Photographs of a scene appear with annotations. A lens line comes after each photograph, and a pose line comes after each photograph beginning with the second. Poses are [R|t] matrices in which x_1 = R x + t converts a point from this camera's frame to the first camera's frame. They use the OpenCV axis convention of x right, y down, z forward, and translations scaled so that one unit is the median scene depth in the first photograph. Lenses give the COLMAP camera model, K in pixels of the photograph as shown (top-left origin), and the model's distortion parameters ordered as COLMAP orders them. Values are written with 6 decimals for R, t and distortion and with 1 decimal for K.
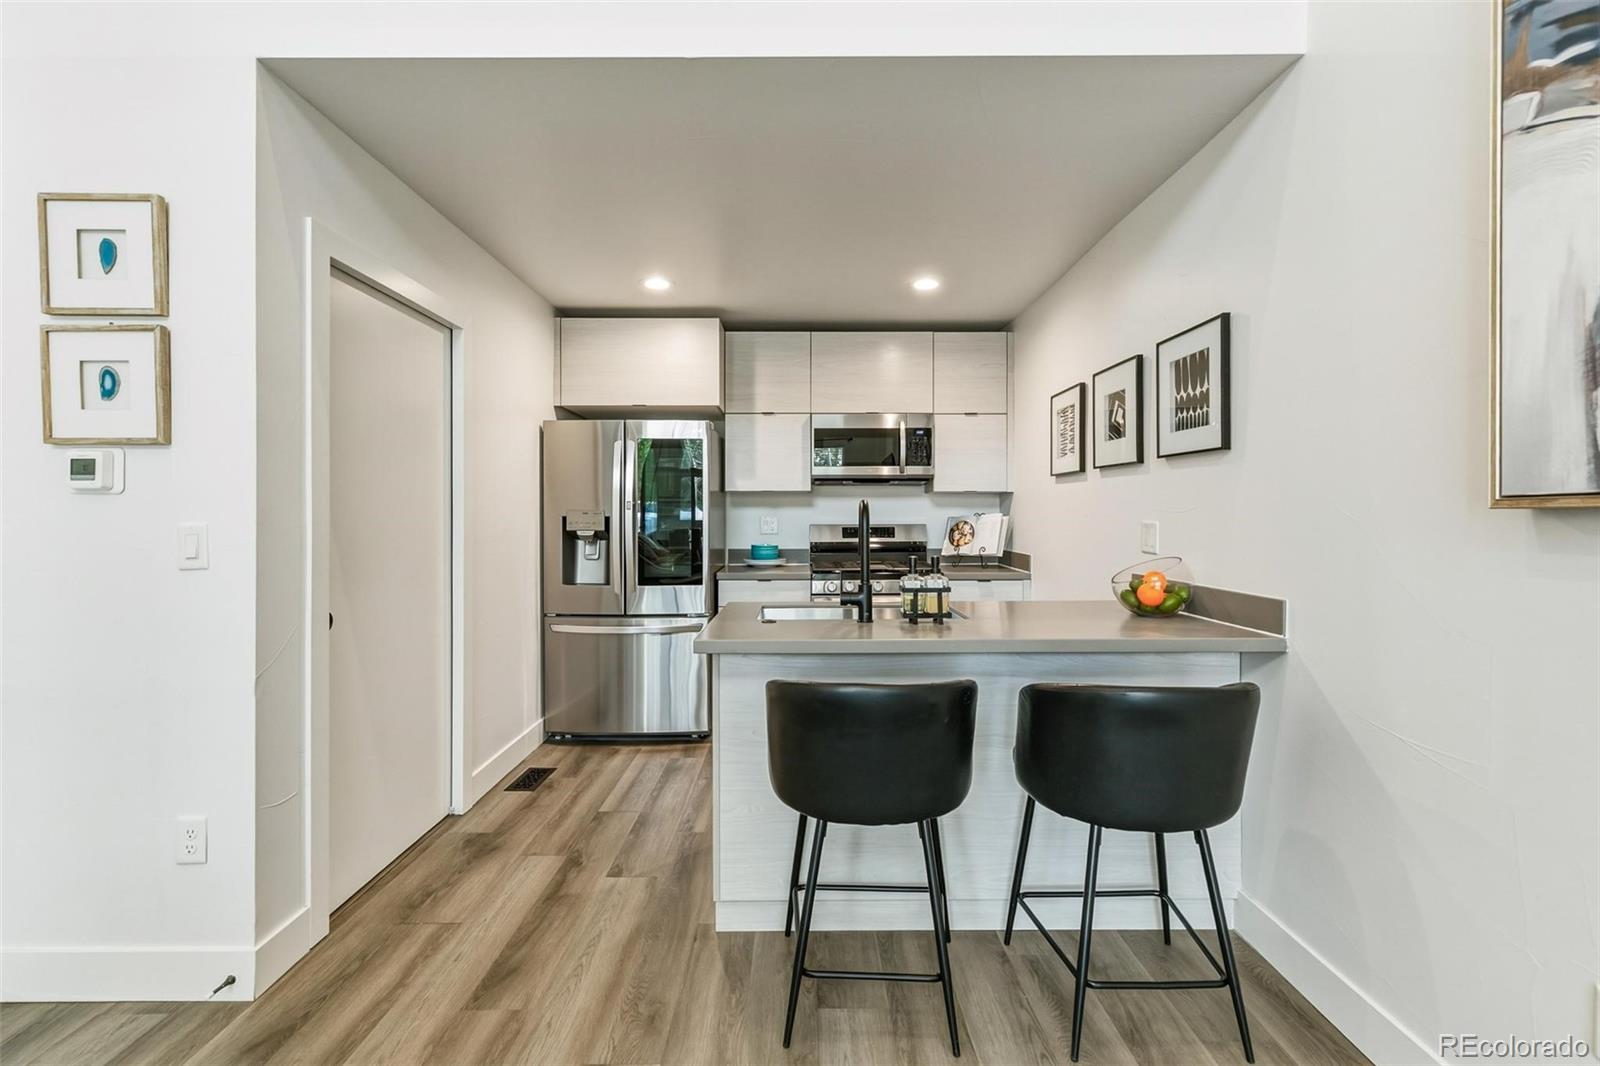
lens RADIAL K [[722.9, 0, 798.9], [0, 722.9, 514.6], [0, 0, 1]] dist [0.003270, -0.000082]
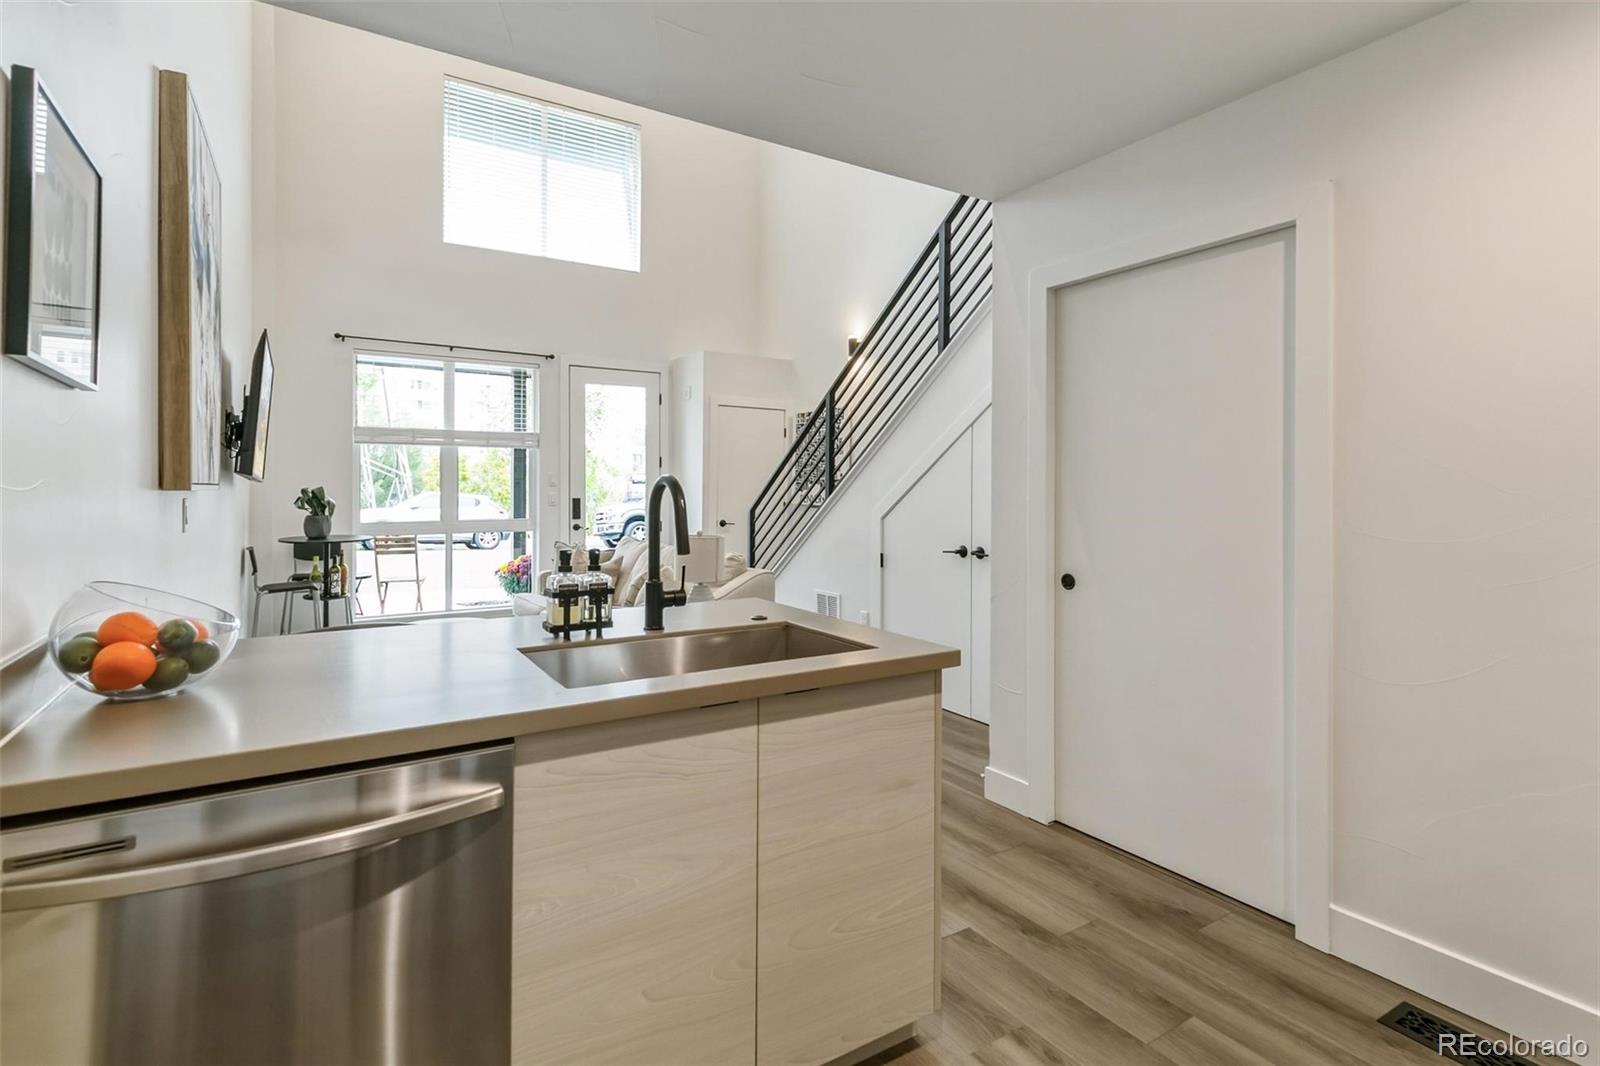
lens RADIAL K [[776.5, 0, 800.1], [0, 776.5, 487.8], [0, 0, 1]] dist [-0.000262, -0.000182]
pose [[-0.839261, 0.001298, -0.543727, 0.243317], [0.002177, 0.999997, -0.000973, -0.003834], [0.543724, -0.002000, -0.839261, 1.047533]]
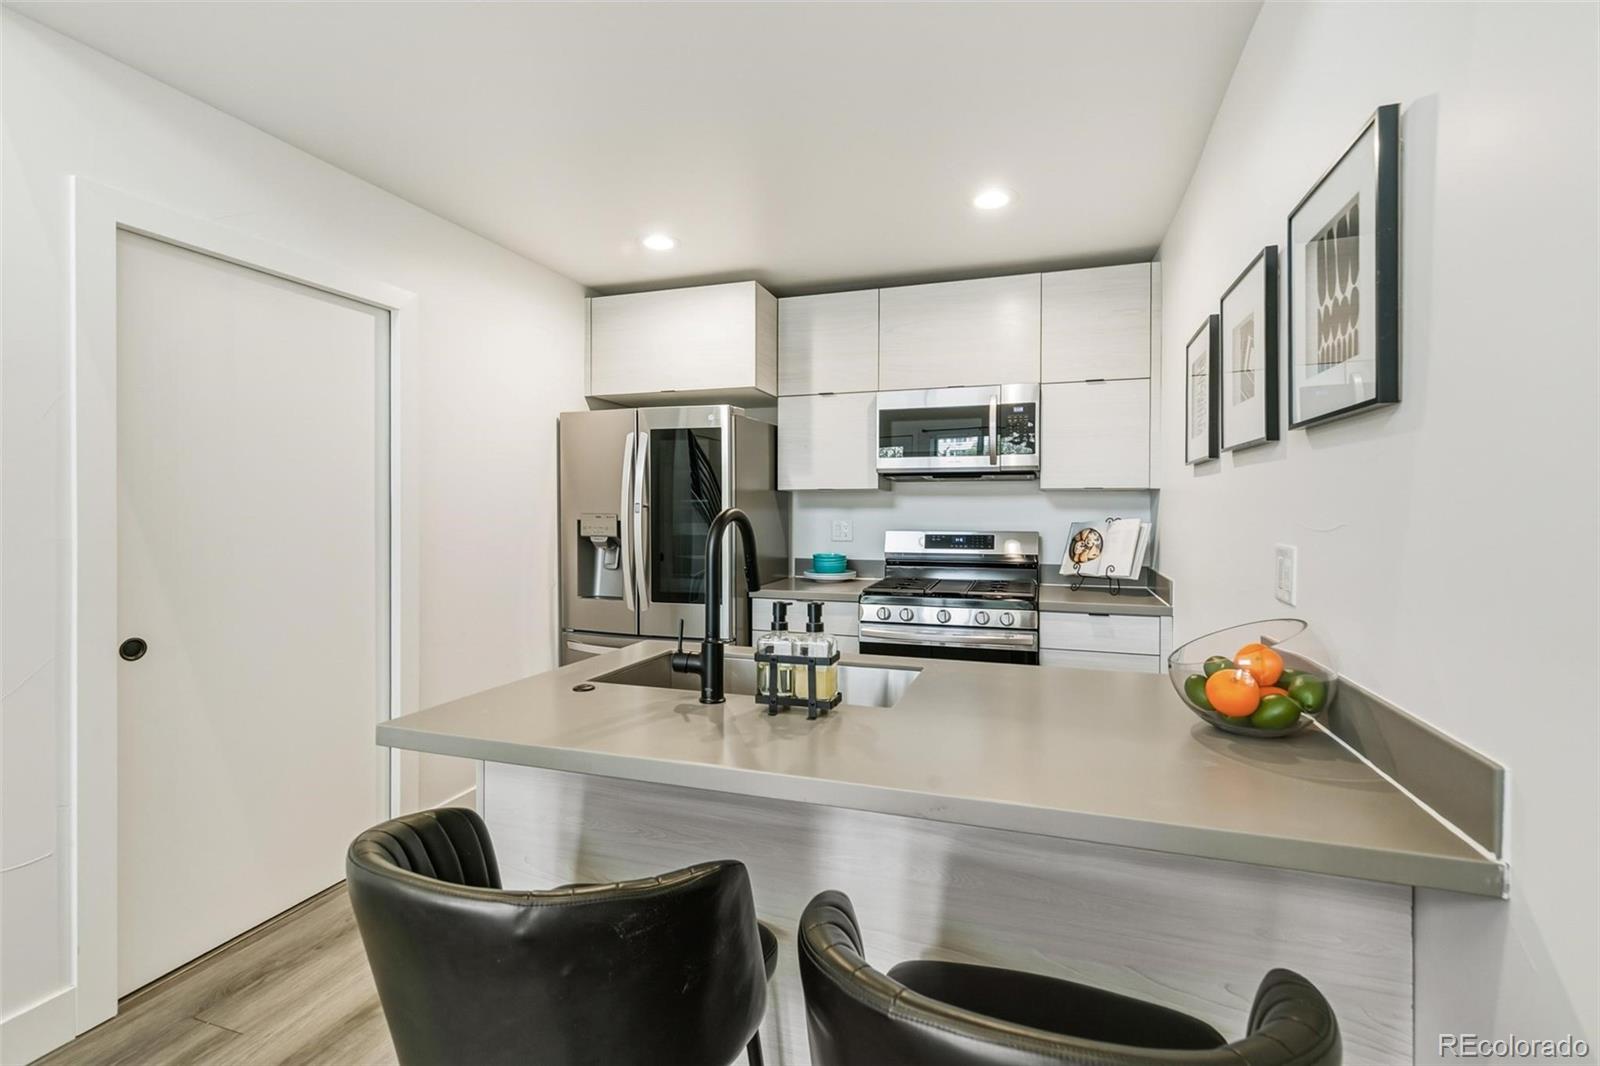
lens RADIAL K [[722.9, 0, 798.9], [0, 722.9, 514.6], [0, 0, 1]] dist [0.003270, -0.000082]
pose [[0.948580, 0.004585, -0.316505, 0.212430], [-0.002311, 0.999969, 0.007558, -0.011821], [0.316530, -0.006438, 0.948561, 0.246839]]
